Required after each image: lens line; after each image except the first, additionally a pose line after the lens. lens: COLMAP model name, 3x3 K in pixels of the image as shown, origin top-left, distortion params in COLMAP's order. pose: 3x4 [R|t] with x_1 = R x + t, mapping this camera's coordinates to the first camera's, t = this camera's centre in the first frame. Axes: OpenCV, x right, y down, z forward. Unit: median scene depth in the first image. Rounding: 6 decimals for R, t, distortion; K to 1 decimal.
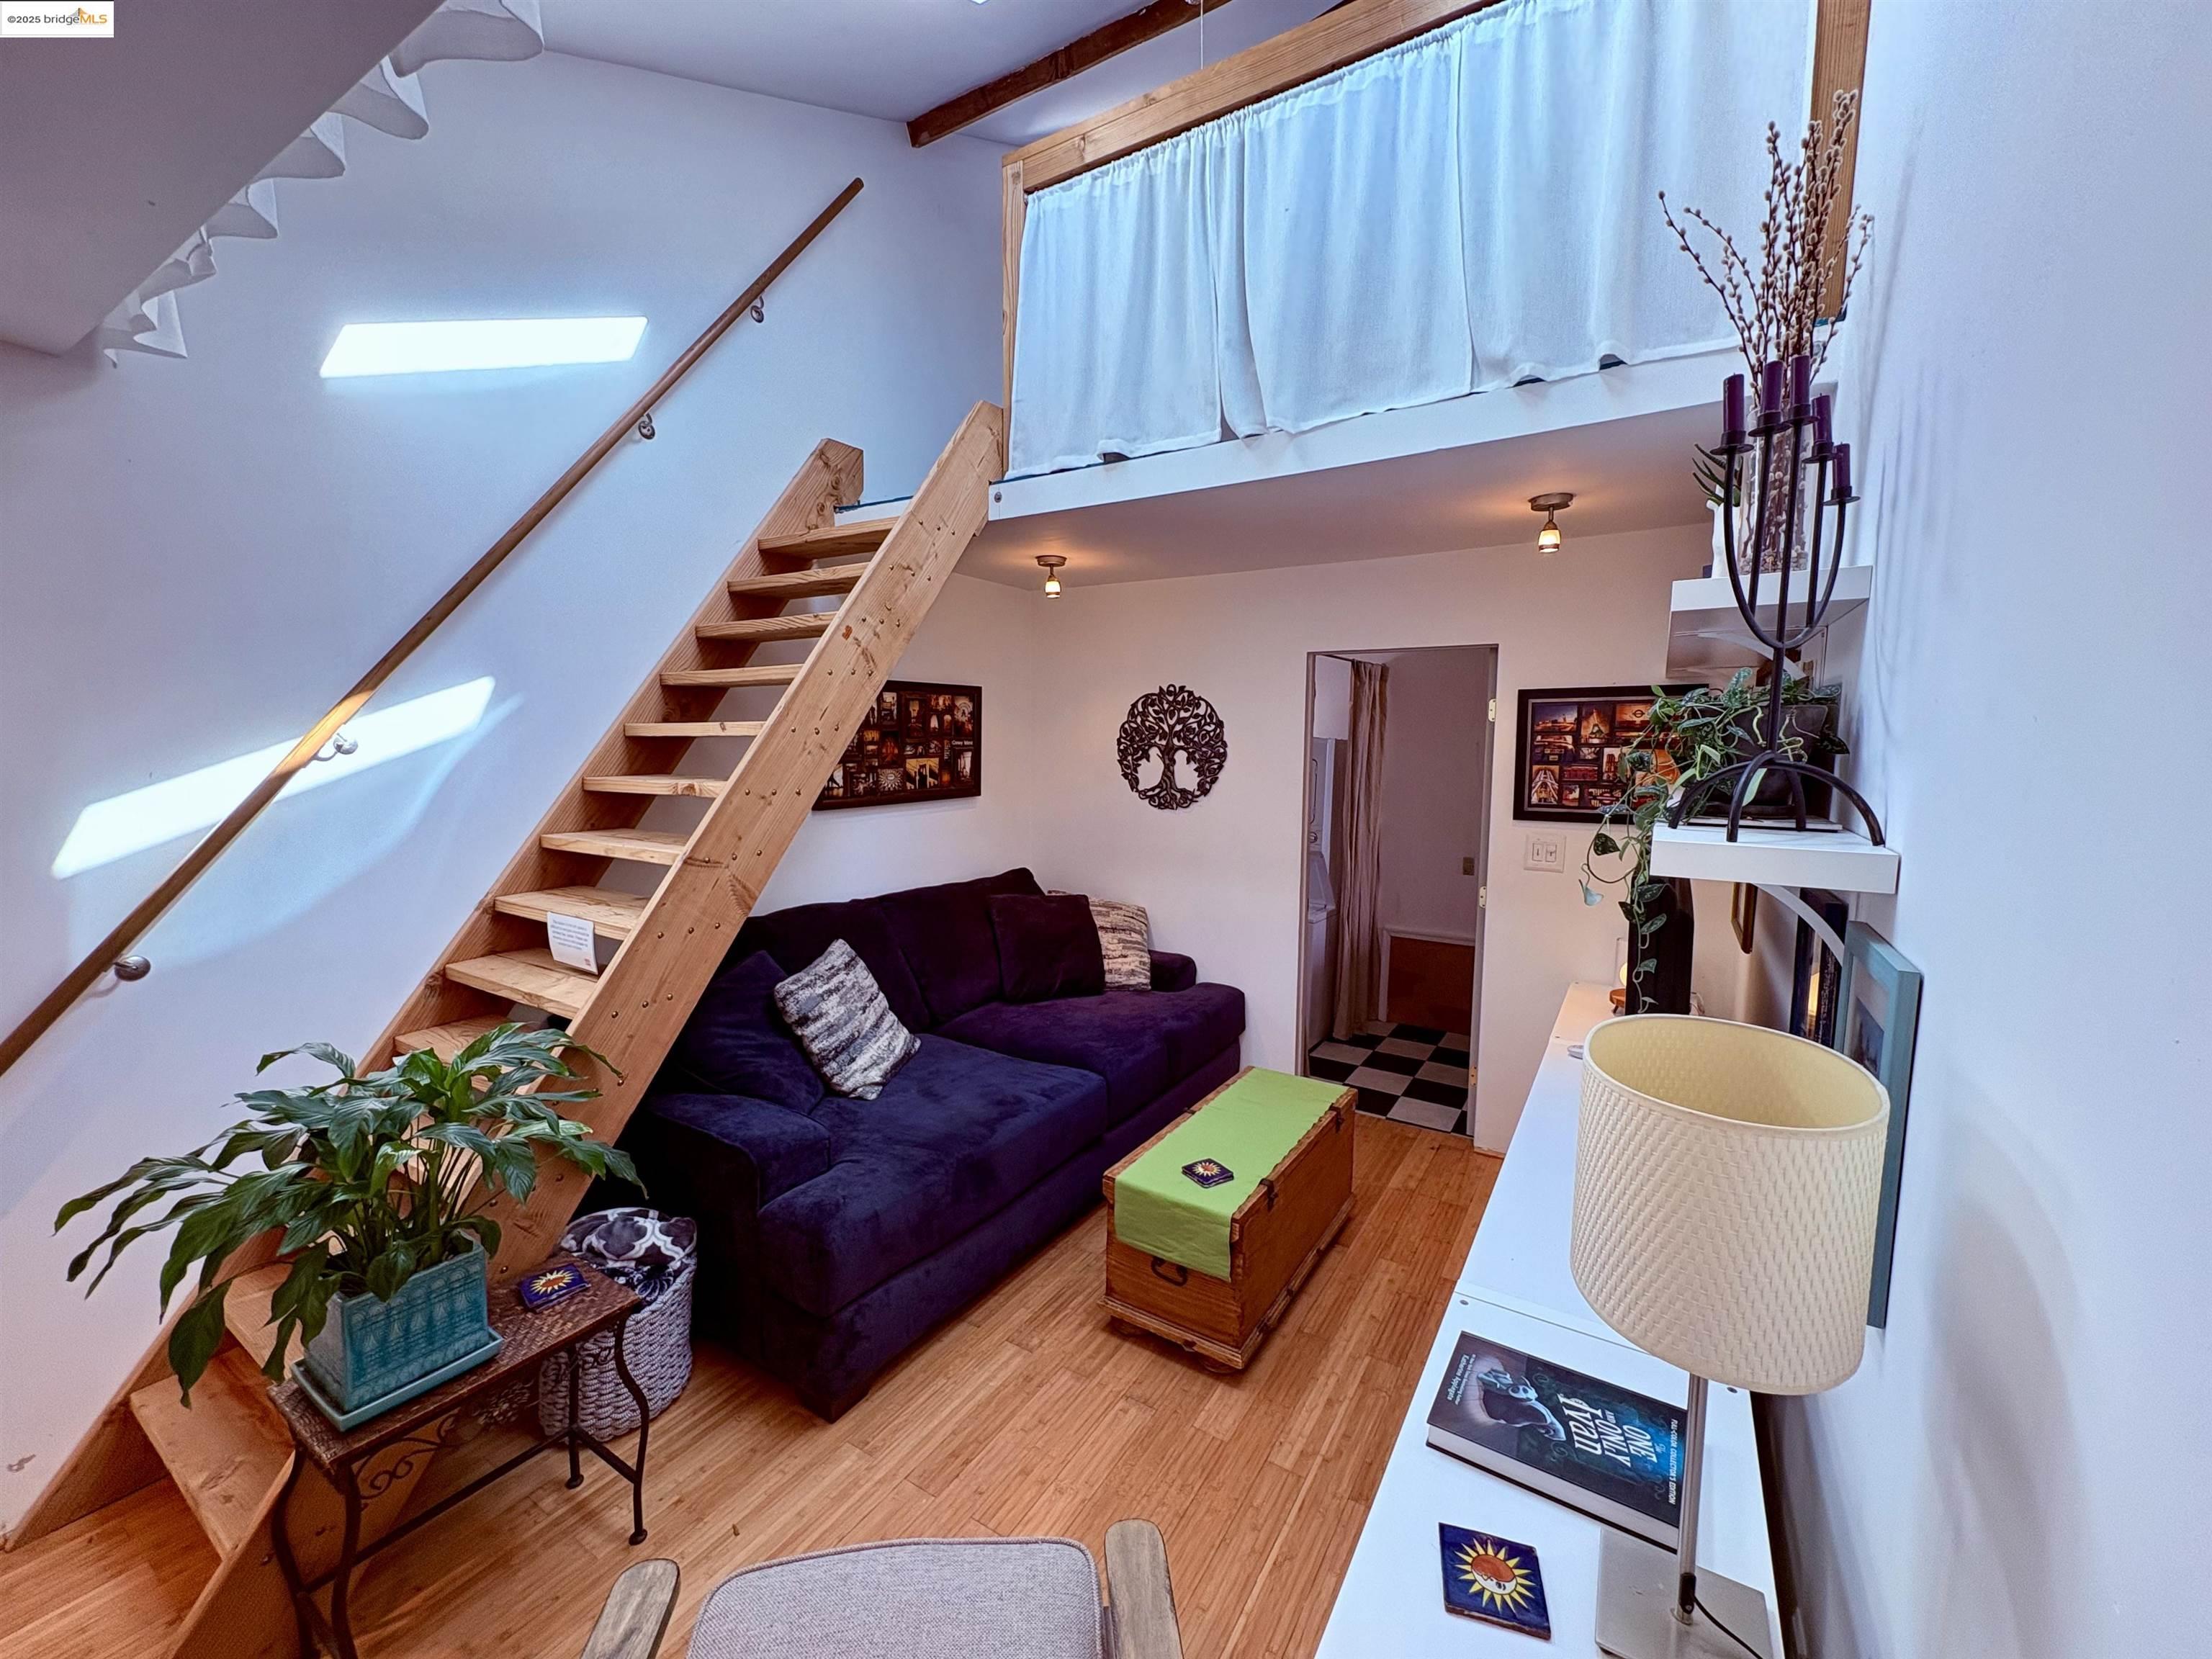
lens RADIAL K [[880.5, 0, 1103.9], [0, 880.5, 829.5], [0, 0, 1]] dist [-0.000214, -0.000033]
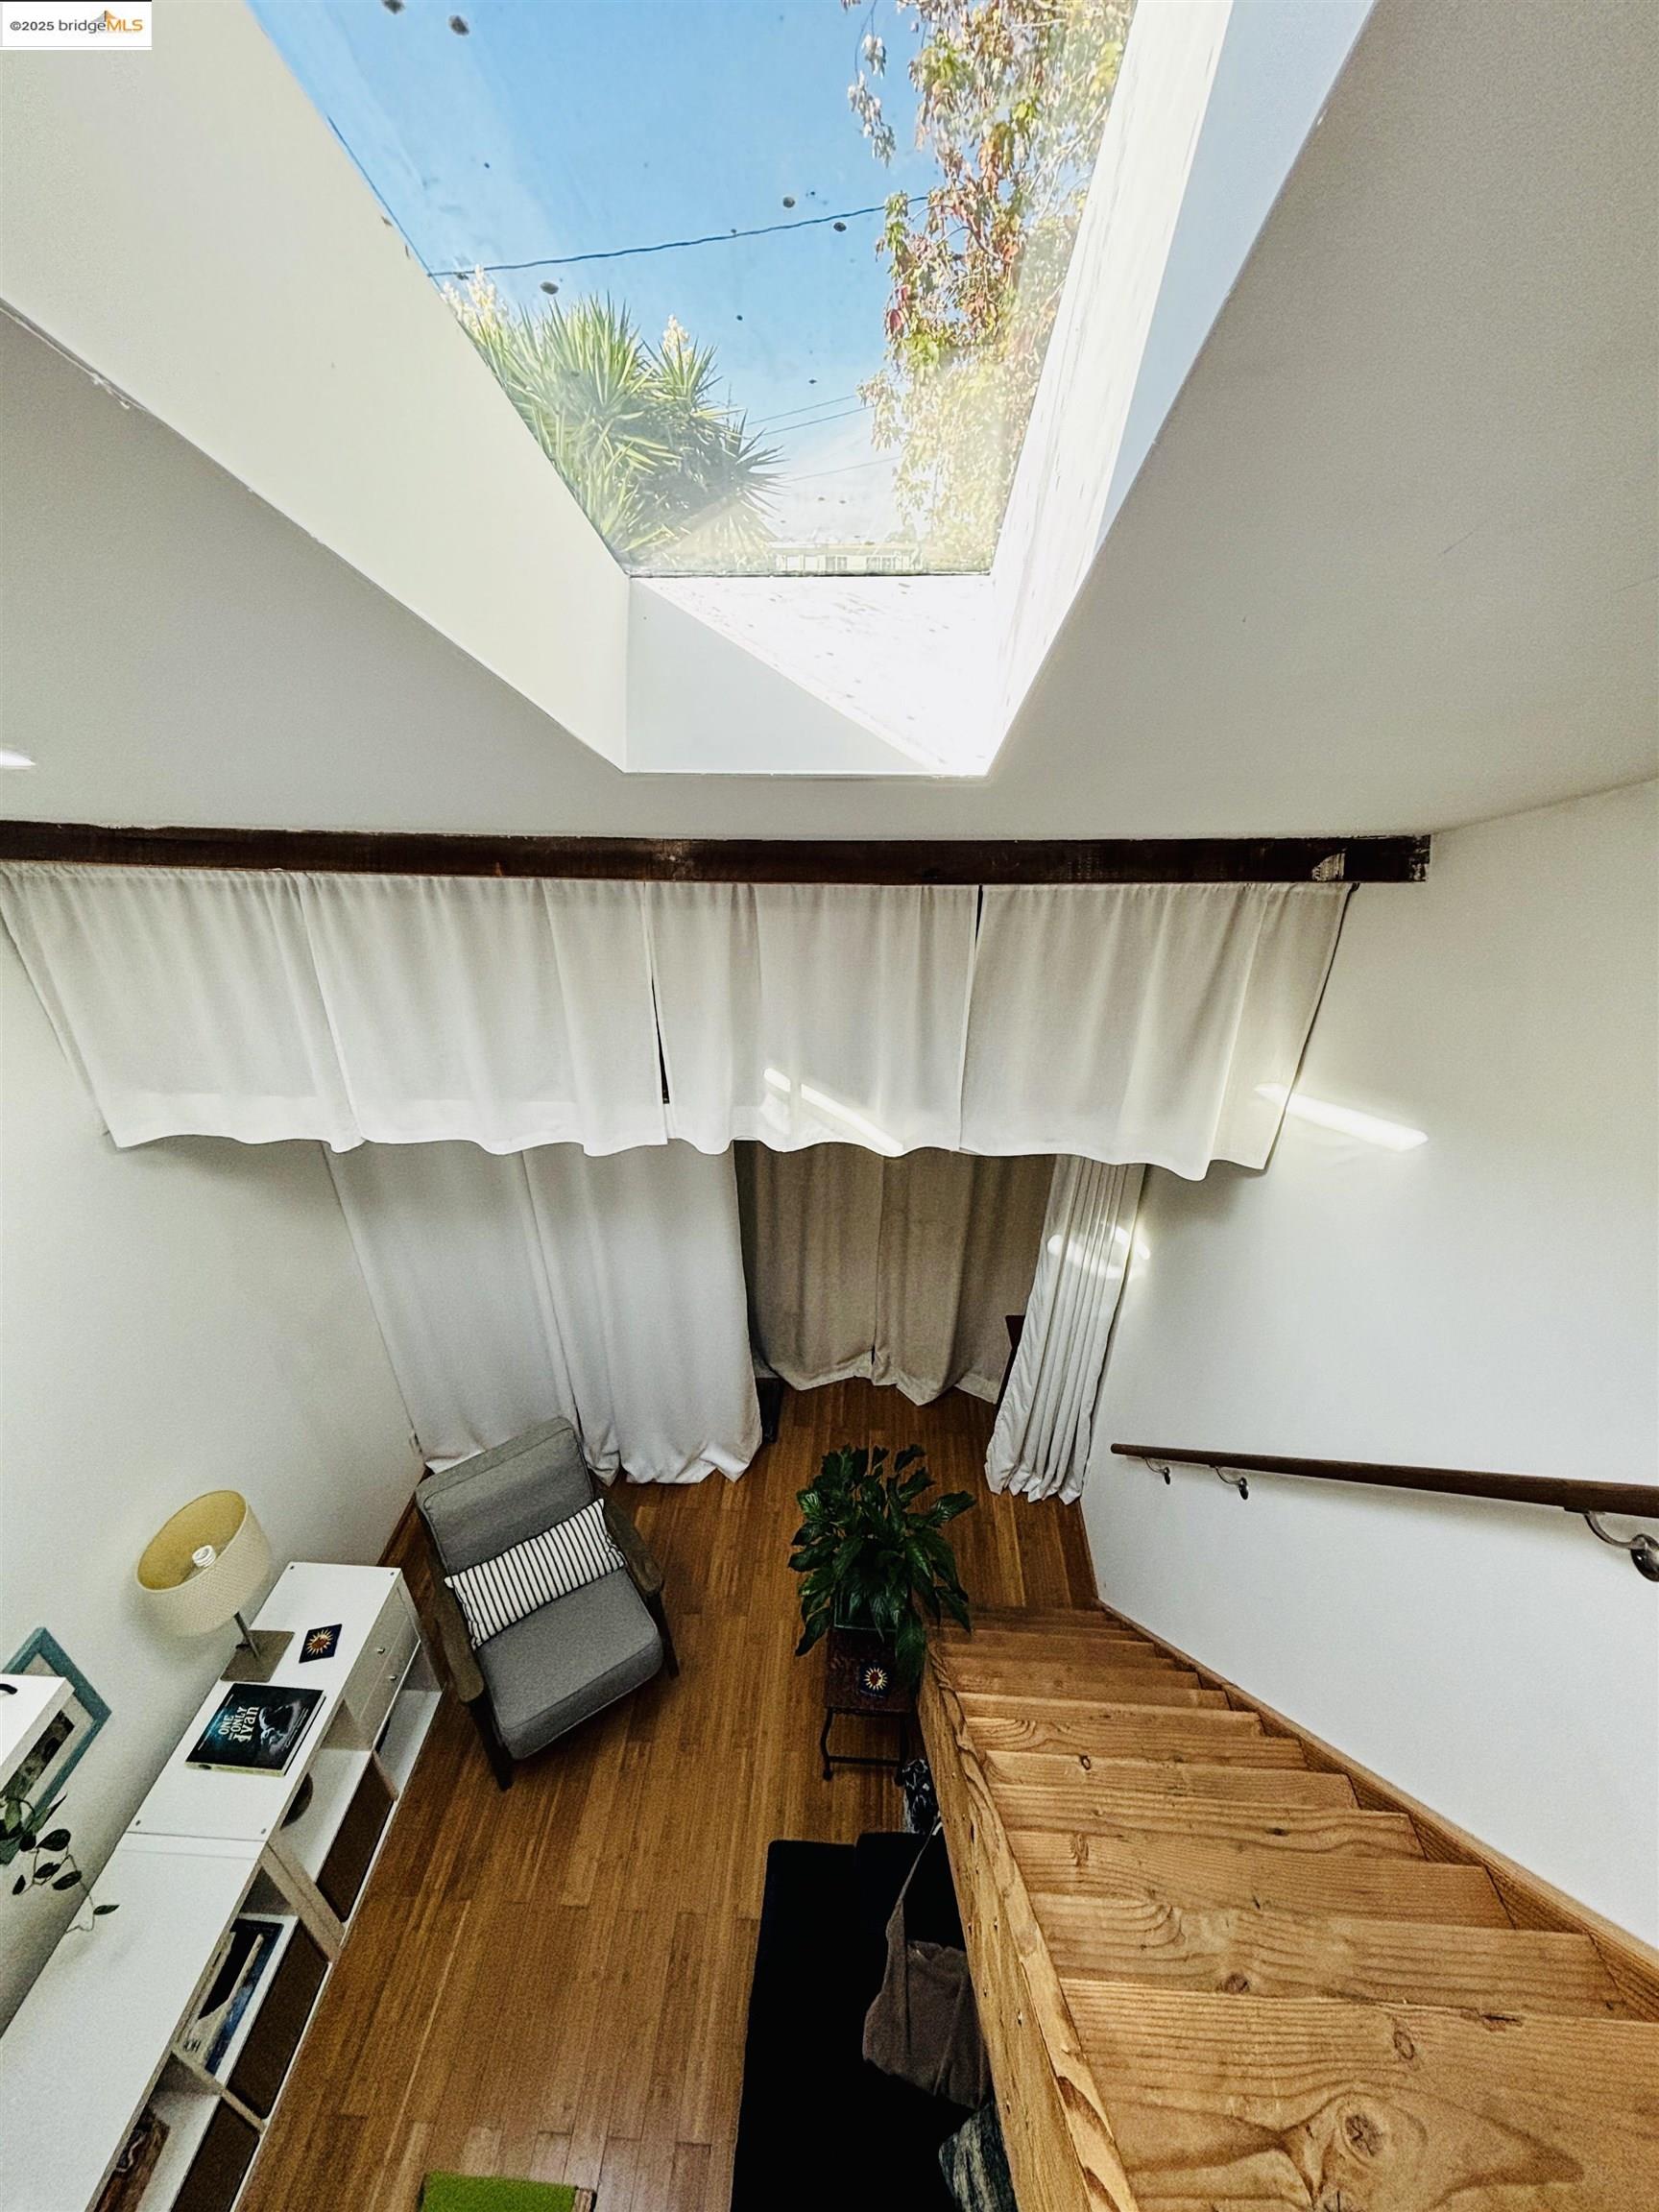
lens RADIAL K [[891.8, 0, 838.8], [0, 891.8, 1102.3], [0, 0, 1]] dist [-0.002110, 0.001056]
pose [[-0.869336, 0.240351, -0.431840, -0.075984], [-0.062622, 0.813167, 0.578652, -0.860693], [0.490238, 0.530086, -0.691864, 1.032169]]
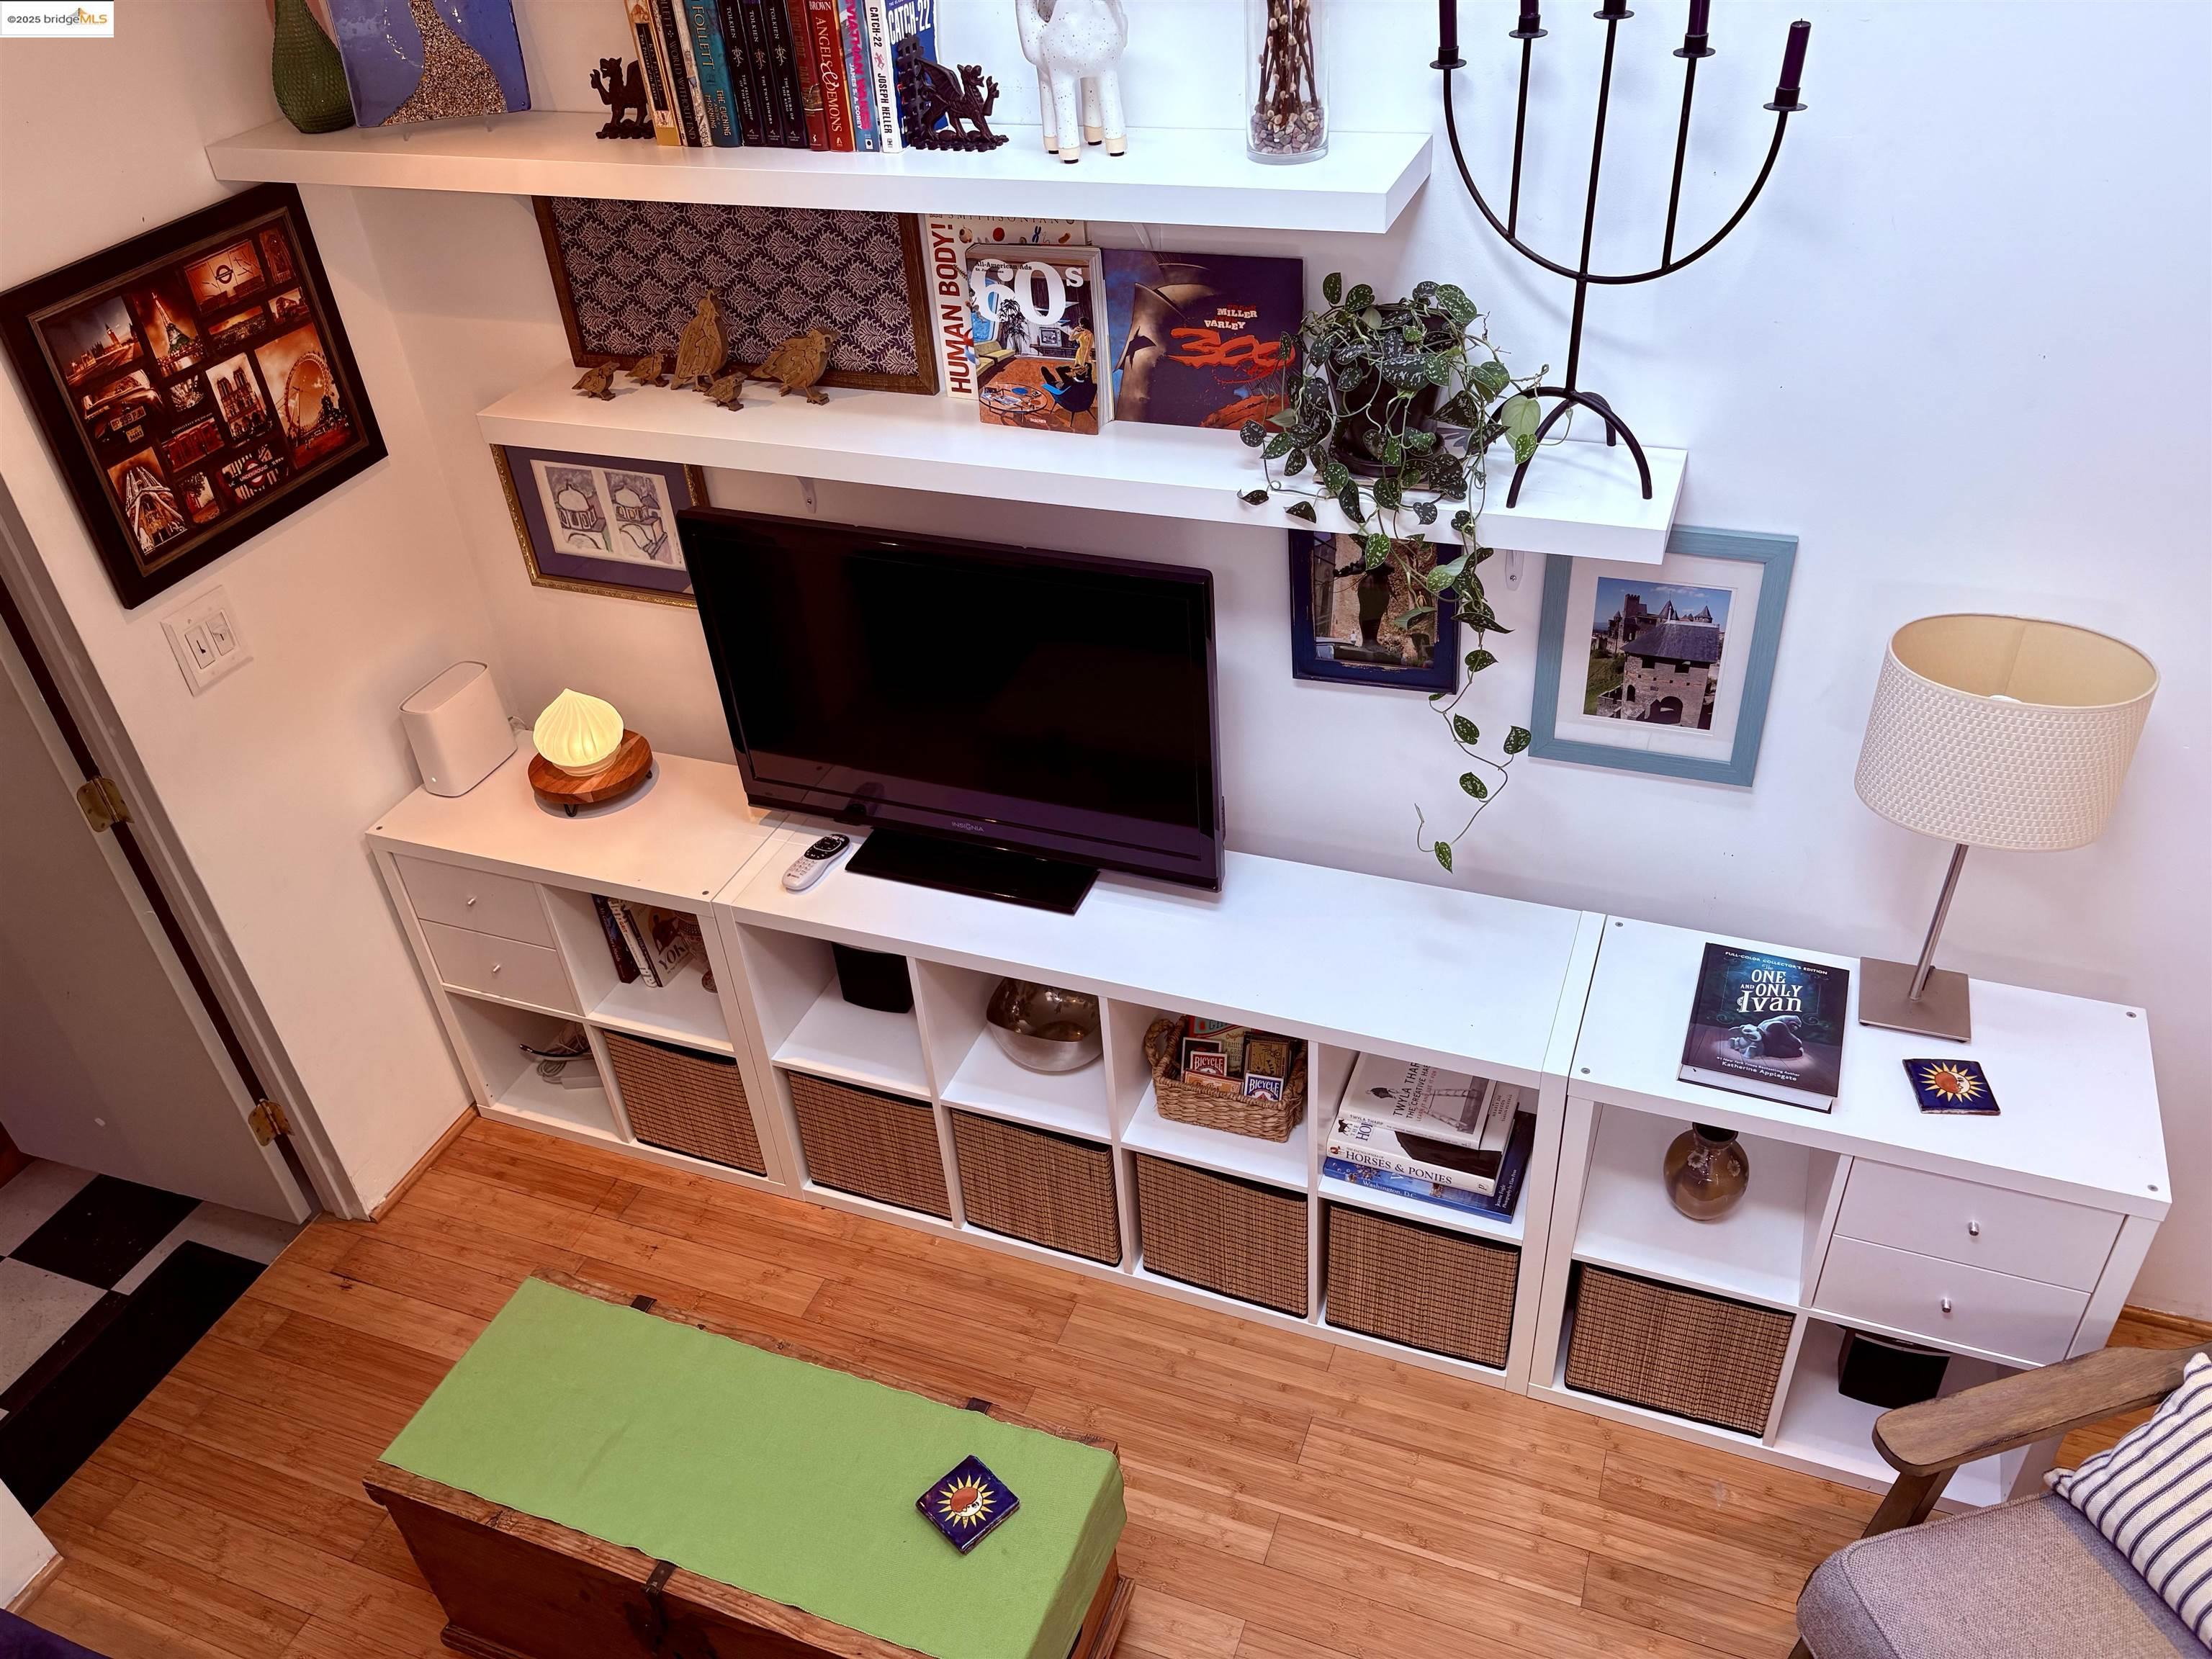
lens RADIAL K [[1676.0, 0, 1100.1], [0, 1676.0, 843.5], [0, 0, 1]] dist [0.023936, -0.015107]
pose [[-0.193476, -0.576458, 0.793891, -0.384239], [0.168076, 0.777743, 0.605695, -0.407074], [-0.966601, 0.250622, -0.053586, 0.791854]]
